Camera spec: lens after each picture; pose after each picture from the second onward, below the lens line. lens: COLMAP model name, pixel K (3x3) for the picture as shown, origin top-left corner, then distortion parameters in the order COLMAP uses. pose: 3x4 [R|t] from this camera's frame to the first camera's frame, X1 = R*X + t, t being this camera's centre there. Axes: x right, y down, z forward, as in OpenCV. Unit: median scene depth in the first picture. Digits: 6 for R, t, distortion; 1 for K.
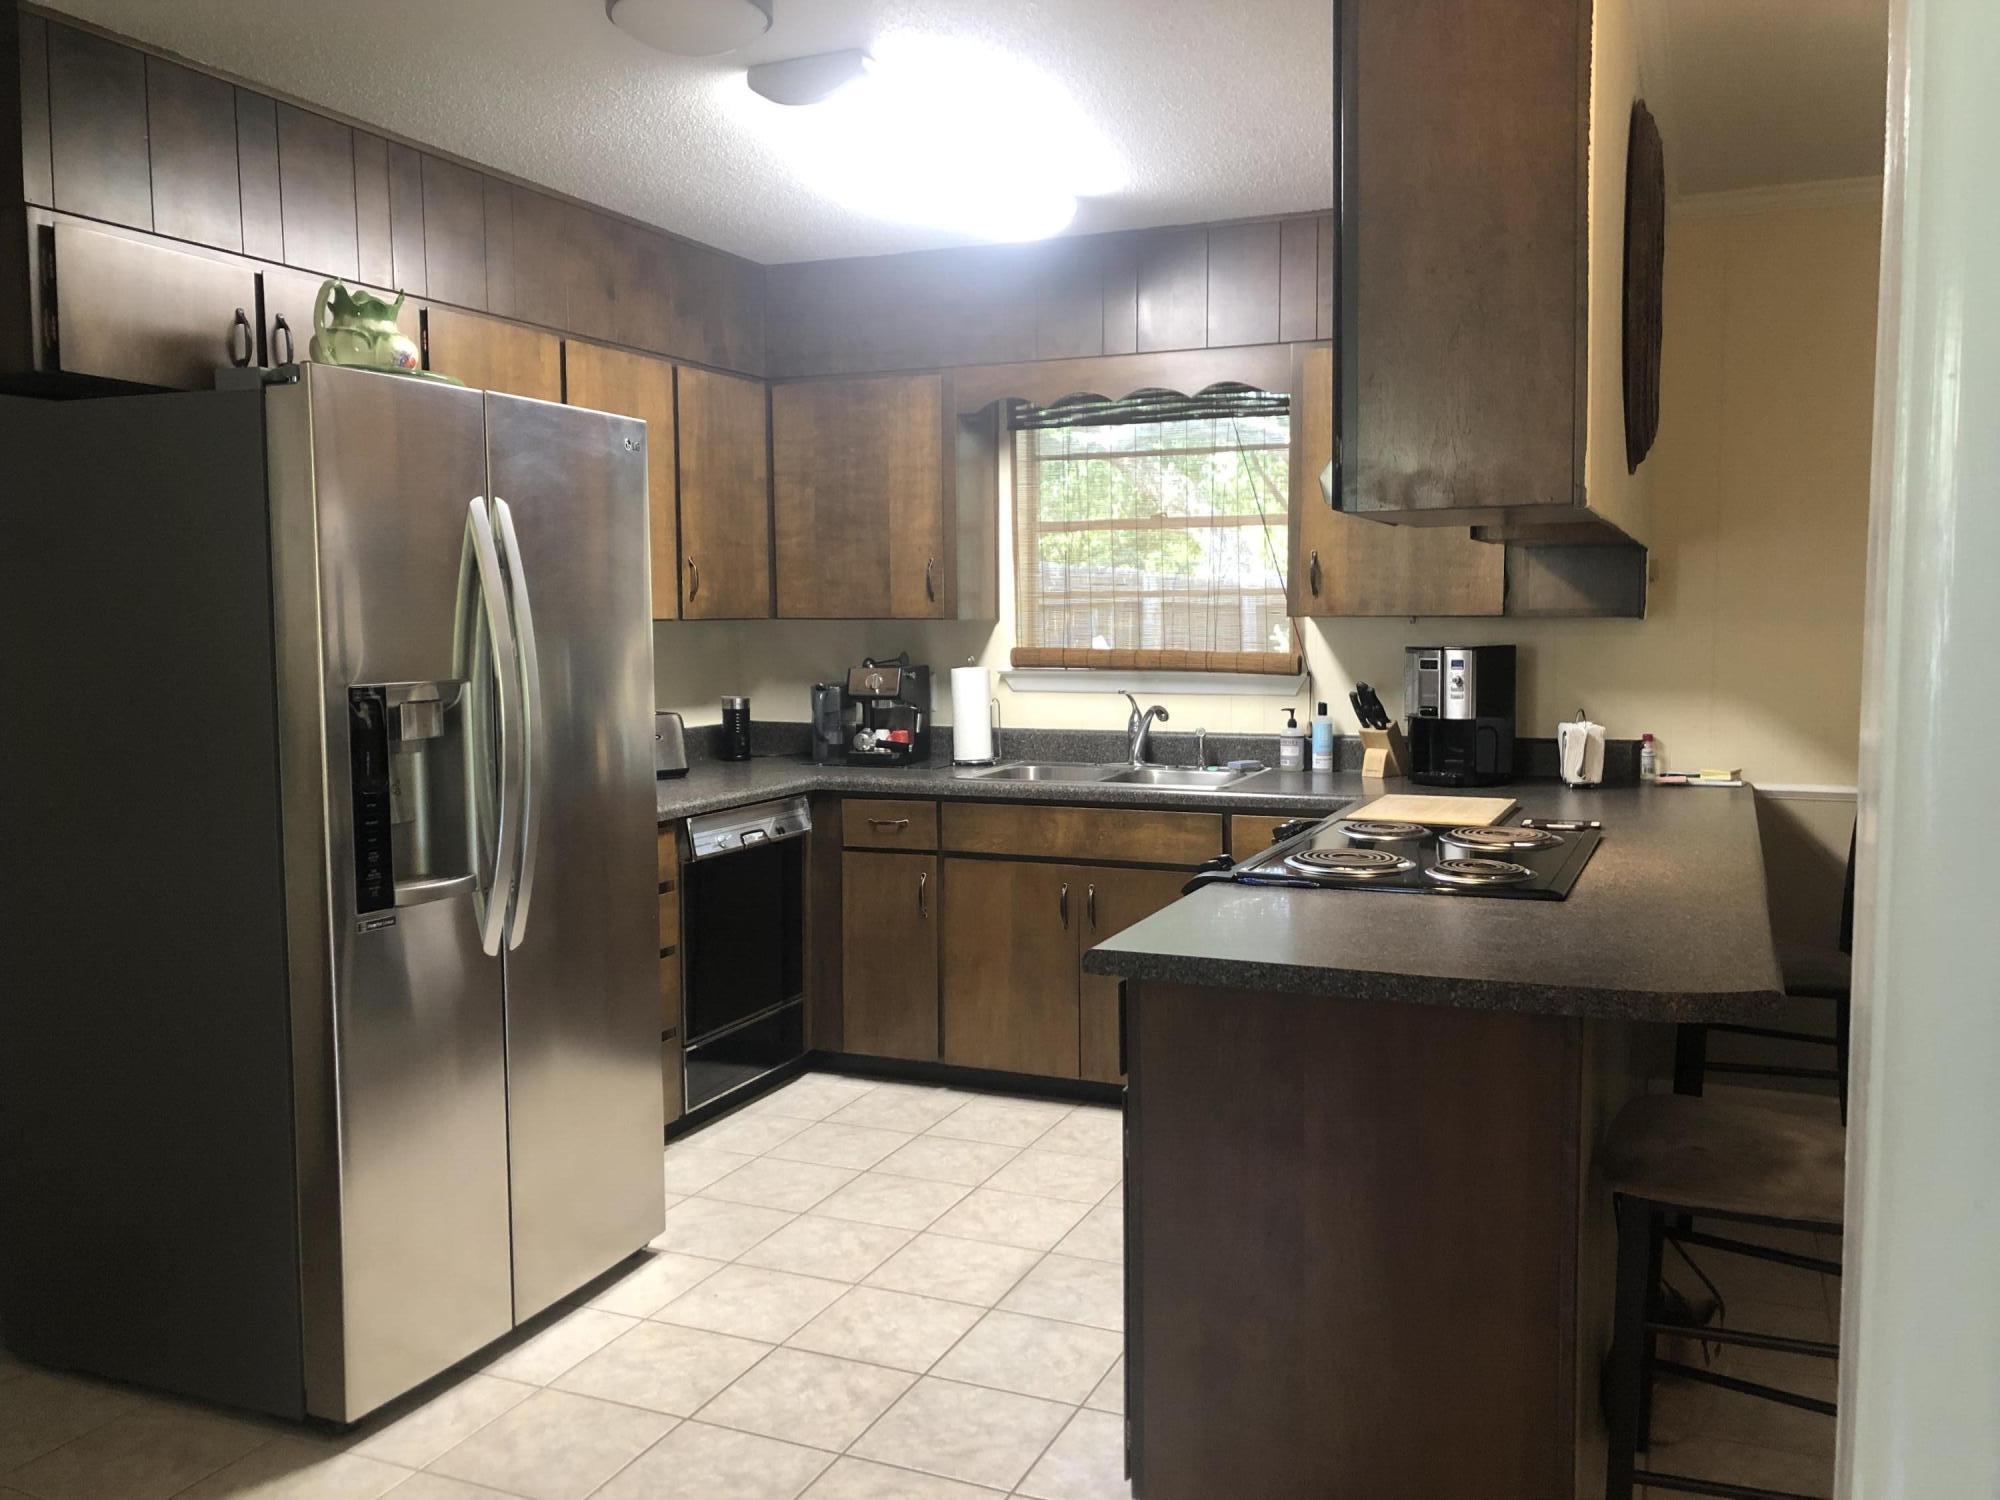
lens RADIAL K [[1636.4, 0, 1019.2], [0, 1636.4, 741.9], [0, 0, 1]] dist [0.043009, -0.059116]
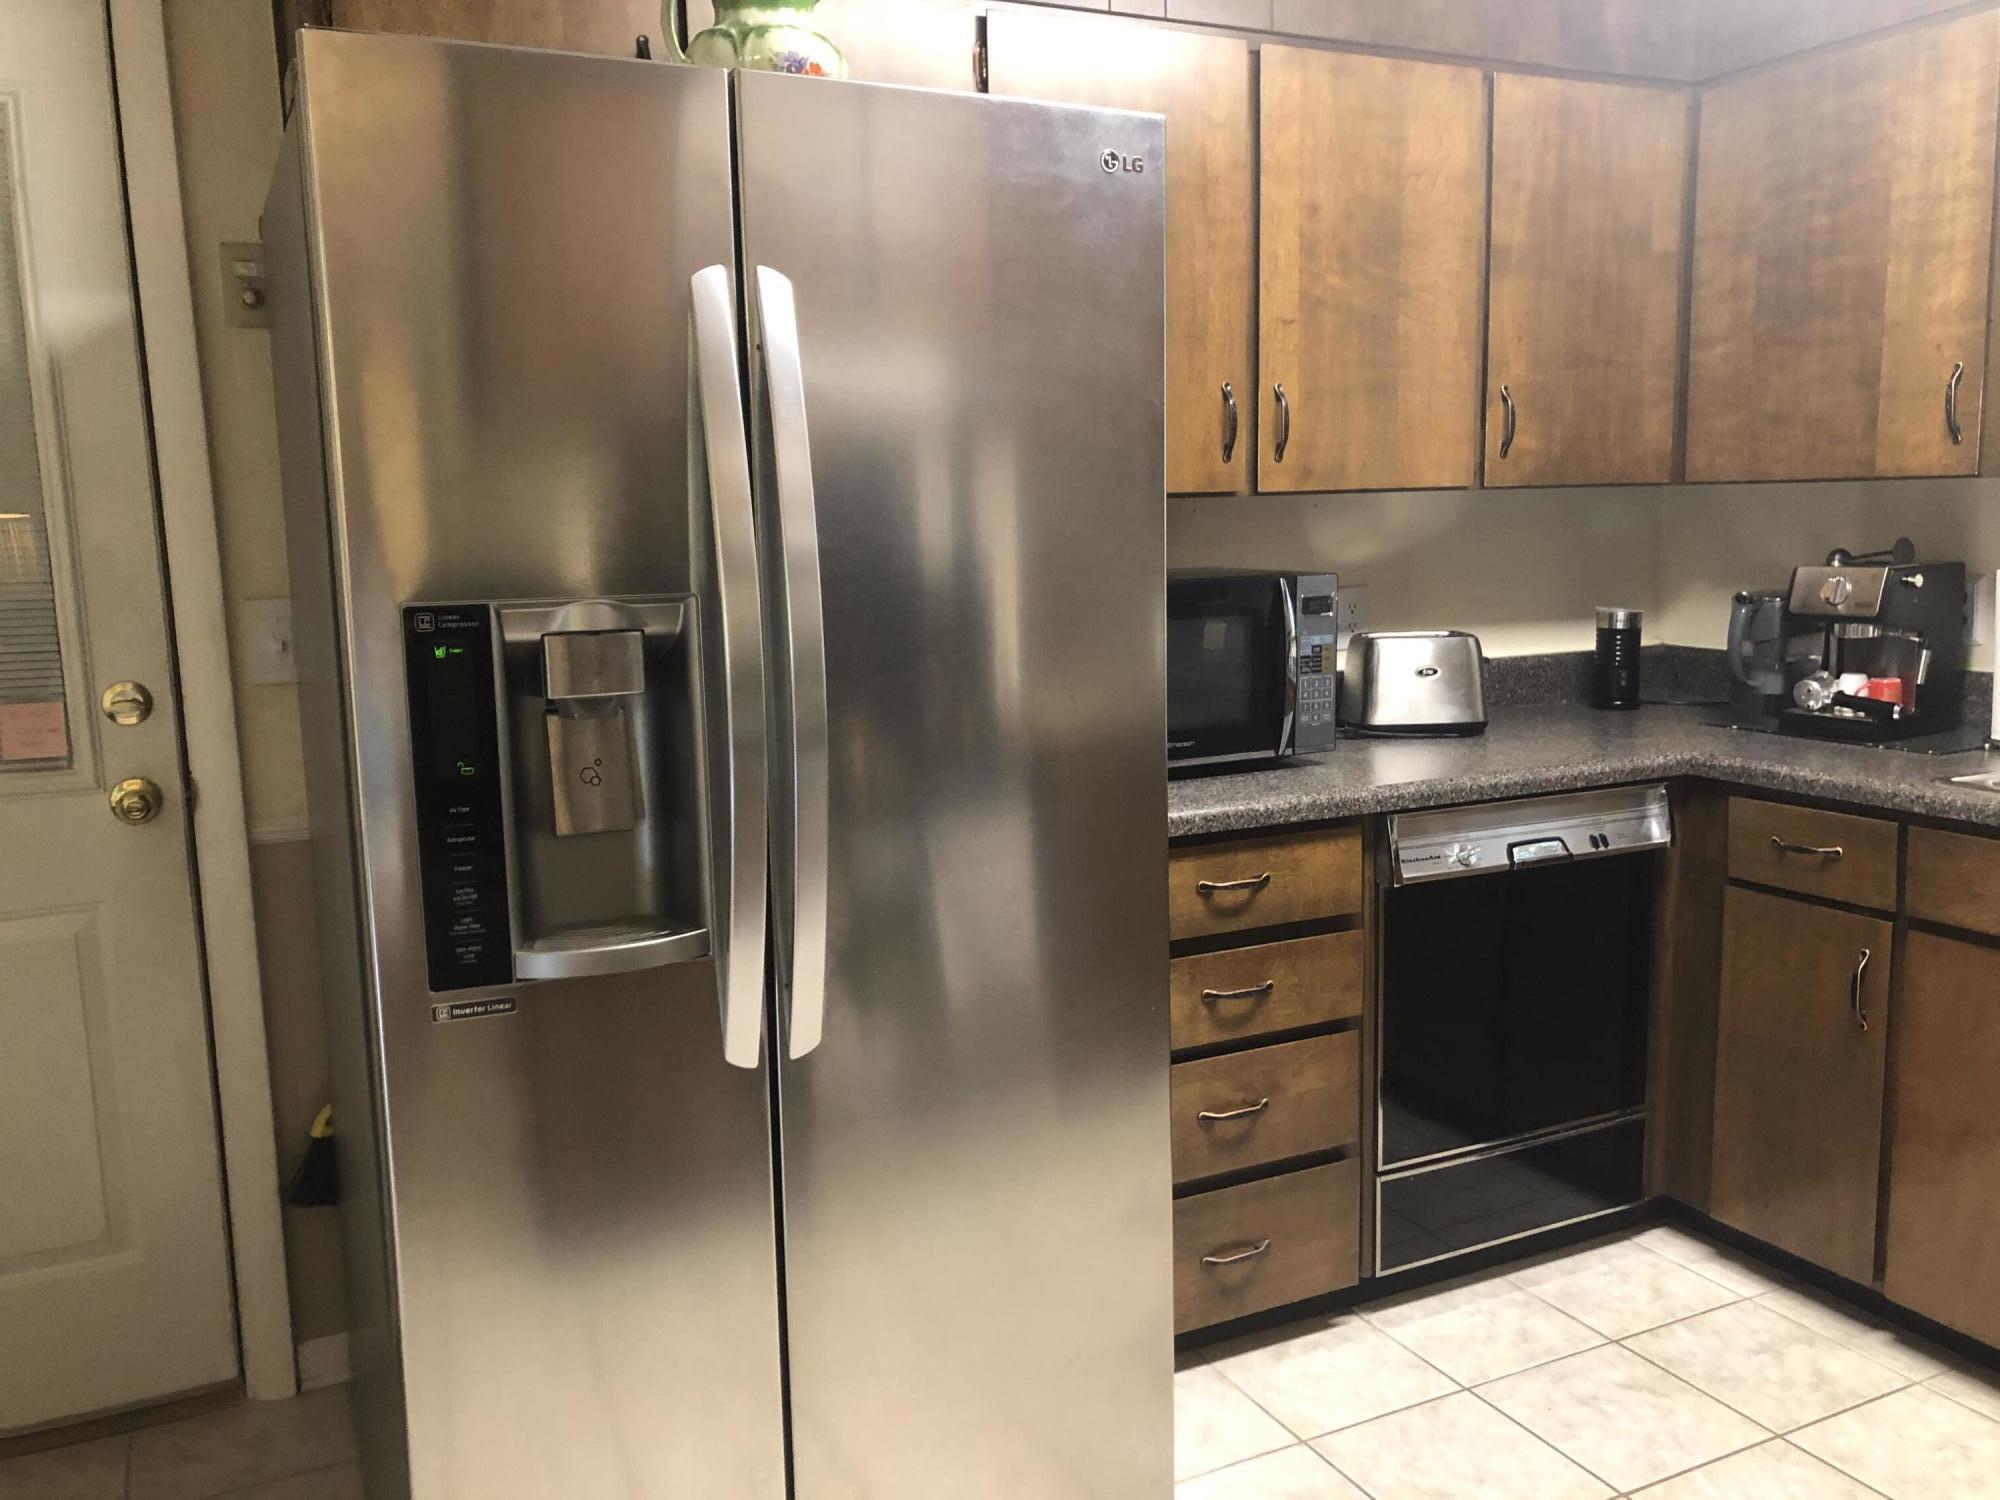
lens RADIAL K [[1636.4, 0, 993.5], [0, 1636.4, 746.1], [0, 0, 1]] dist [0.043009, -0.059116]
pose [[0.751559, 0.085427, -0.654111, 0.074368], [-0.035969, 0.995411, 0.088673, -0.024475], [0.658684, -0.043115, 0.751183, 0.389845]]
